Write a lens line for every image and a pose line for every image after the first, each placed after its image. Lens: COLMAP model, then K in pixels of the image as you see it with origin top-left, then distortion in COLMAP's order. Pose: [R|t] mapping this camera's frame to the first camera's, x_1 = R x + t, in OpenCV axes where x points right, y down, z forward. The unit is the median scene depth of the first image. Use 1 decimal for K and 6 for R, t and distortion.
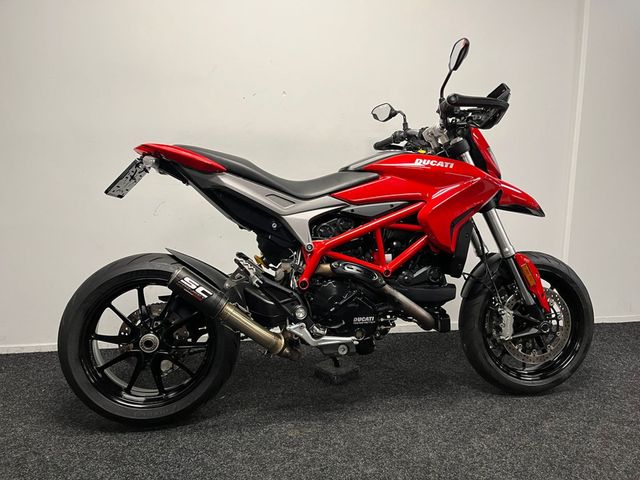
lens RADIAL K [[489.4, 0, 320.0], [0, 489.4, 240.0], [0, 0, 1]] dist [-0.001584, -0.001275]
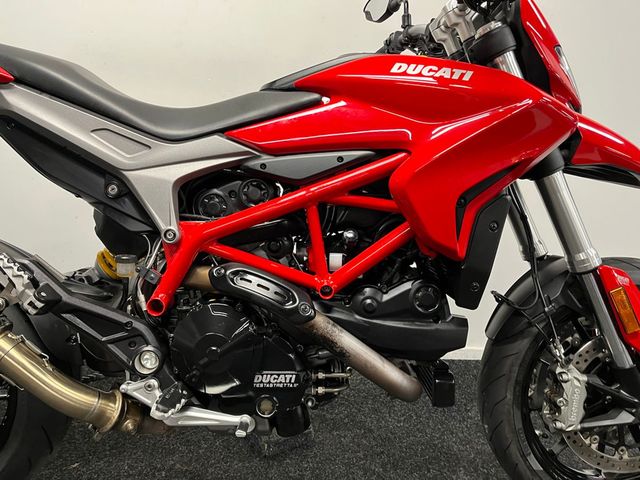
lens RADIAL K [[477.5, 0, 320.1], [0, 477.5, 231.7], [0, 0, 1]] dist [0.055459, -0.092175]
pose [[0.988858, 0.049645, -0.140336, 0.194797], [-0.041907, 0.997462, 0.057567, -0.022812], [0.142838, -0.051045, 0.988429, 0.502556]]
